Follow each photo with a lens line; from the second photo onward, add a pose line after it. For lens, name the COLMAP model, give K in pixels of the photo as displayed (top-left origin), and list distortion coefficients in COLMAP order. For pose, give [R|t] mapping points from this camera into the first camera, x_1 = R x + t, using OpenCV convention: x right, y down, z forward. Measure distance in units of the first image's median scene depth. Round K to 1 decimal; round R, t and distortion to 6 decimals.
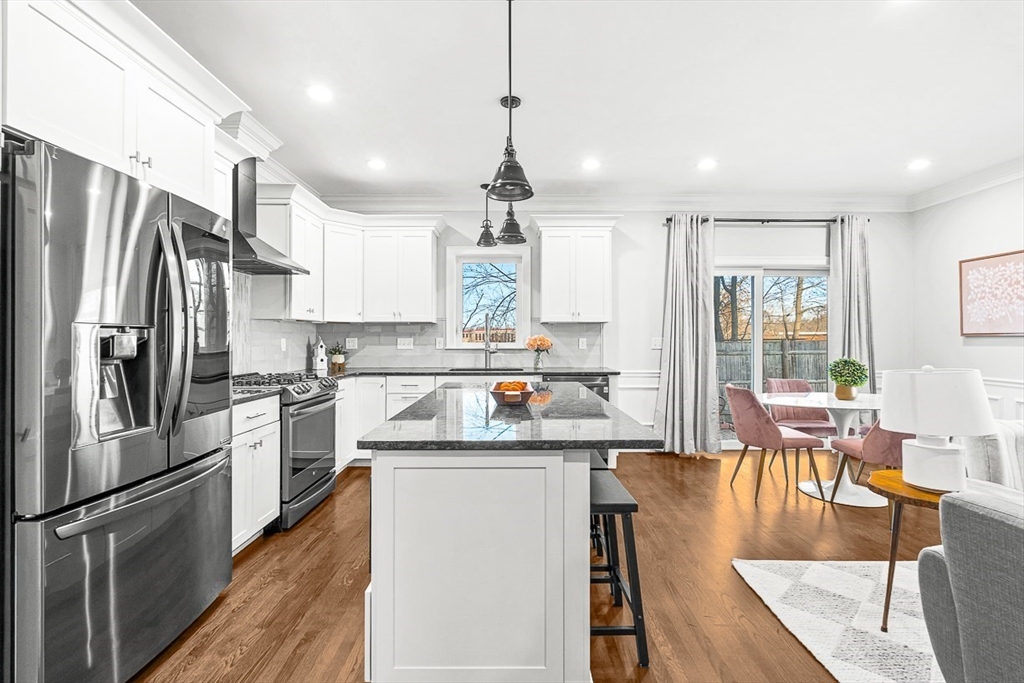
lens RADIAL K [[458.1, 0, 511.4], [0, 458.1, 333.0], [0, 0, 1]] dist [-0.003809, 0.001655]
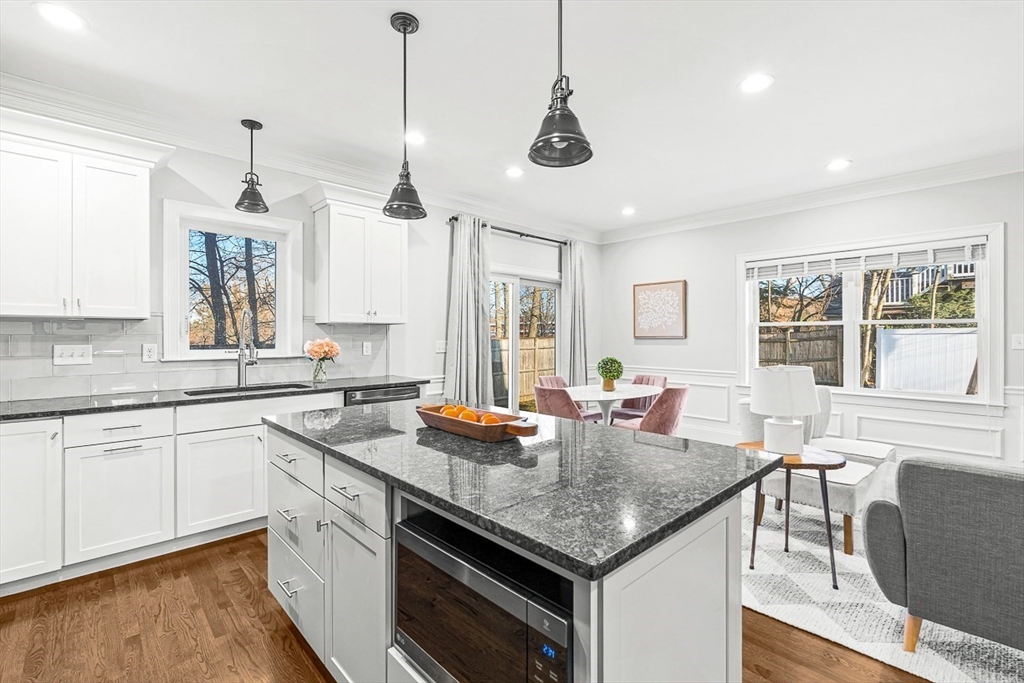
lens RADIAL K [[458.1, 0, 515.6], [0, 458.1, 334.8], [0, 0, 1]] dist [-0.003809, 0.001655]
pose [[0.722517, 0.000897, 0.691353, -0.232293], [-0.005936, 0.999970, 0.004906, -0.007794], [-0.691328, -0.007648, 0.722500, 0.212436]]
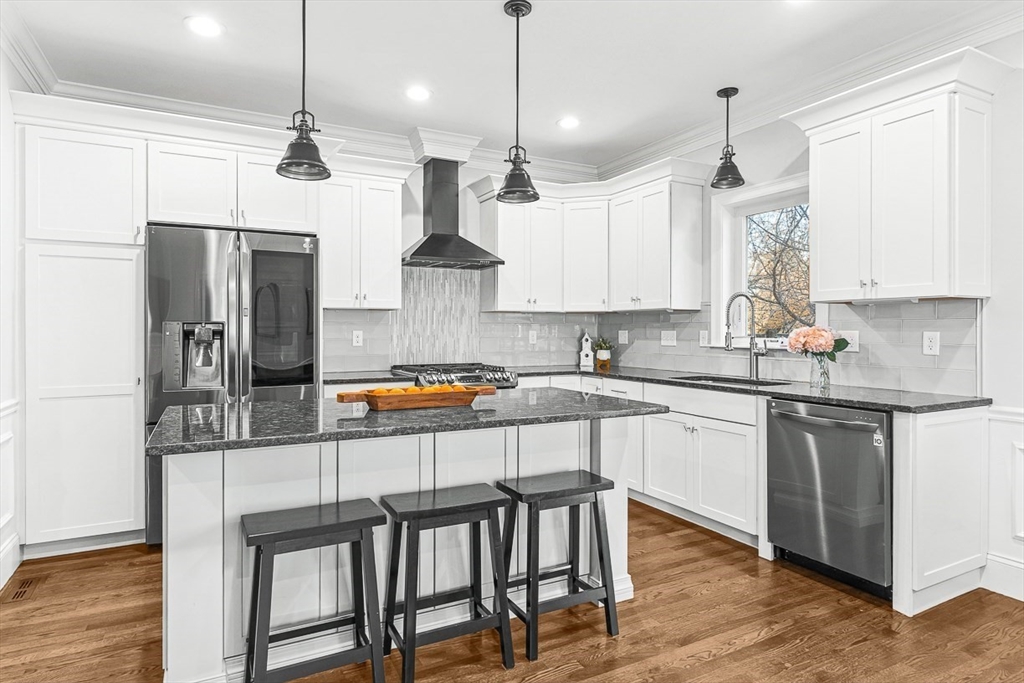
lens RADIAL K [[587.2, 0, 511.0], [0, 587.2, 332.8], [0, 0, 1]] dist [0.007138, -0.000186]
pose [[0.463073, 0.005504, -0.886303, 0.507430], [0.005675, 0.999942, 0.009175, 0.004223], [0.886302, -0.009278, 0.463015, 0.336752]]
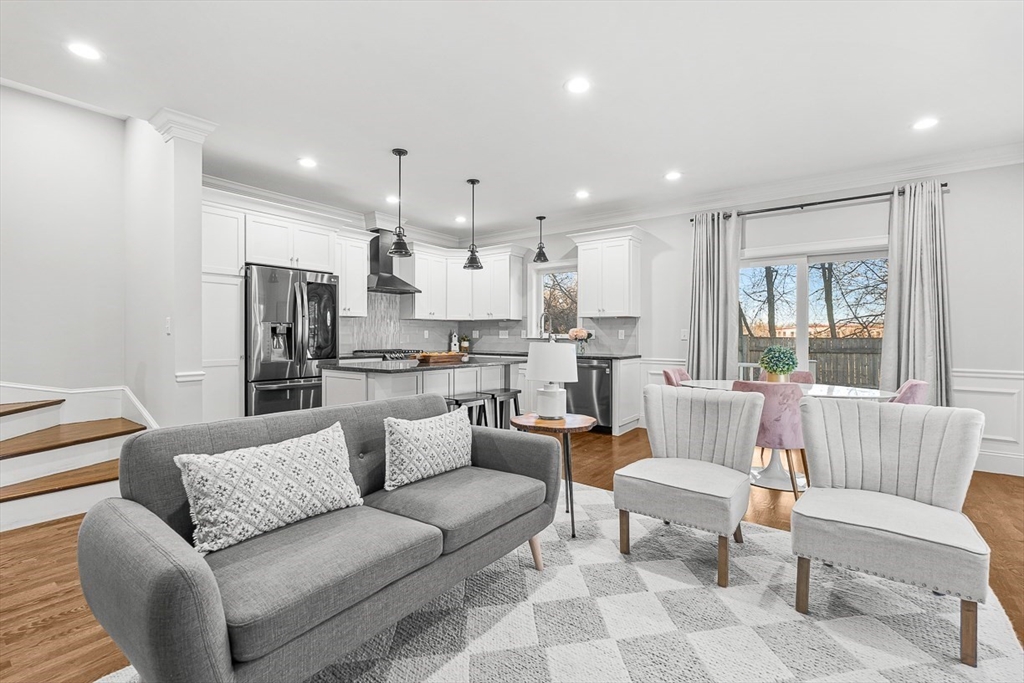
lens RADIAL K [[458.1, 0, 511.4], [0, 458.1, 339.6], [0, 0, 1]] dist [-0.003809, 0.001655]
pose [[0.799268, 0.007969, -0.600922, 0.658023], [0.001843, 0.999875, 0.015711, 0.016890], [0.600972, -0.013665, 0.799154, -0.128418]]
